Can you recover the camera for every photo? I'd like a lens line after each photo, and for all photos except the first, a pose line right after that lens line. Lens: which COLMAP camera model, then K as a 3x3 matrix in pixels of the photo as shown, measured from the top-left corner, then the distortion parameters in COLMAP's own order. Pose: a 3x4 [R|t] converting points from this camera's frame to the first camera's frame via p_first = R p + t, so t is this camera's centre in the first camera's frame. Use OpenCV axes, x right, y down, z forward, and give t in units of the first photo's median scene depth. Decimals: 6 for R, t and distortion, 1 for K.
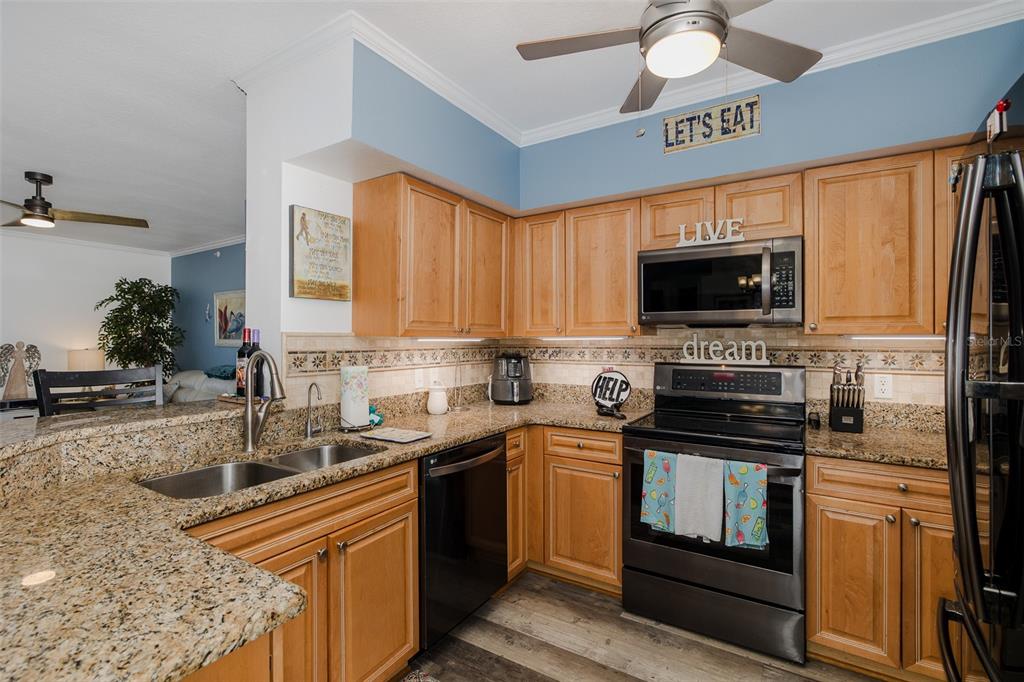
lens RADIAL K [[459.3, 0, 510.2], [0, 459.3, 337.3], [0, 0, 1]] dist [0.000507, 0.000098]
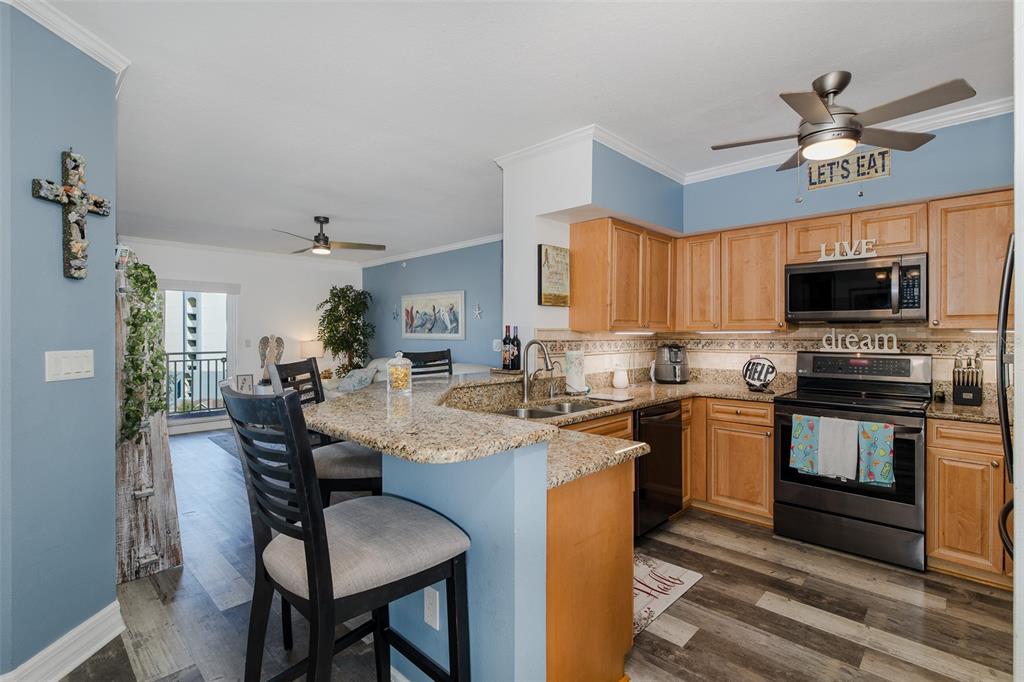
lens RADIAL K [[471.3, 0, 517.0], [0, 471.3, 334.0], [0, 0, 1]] dist [0.001021, -0.000134]
pose [[0.981062, 0.000435, -0.193694, -0.218541], [0.000647, 0.999985, 0.005521, 0.000468], [0.193693, -0.005542, 0.981046, -0.481264]]
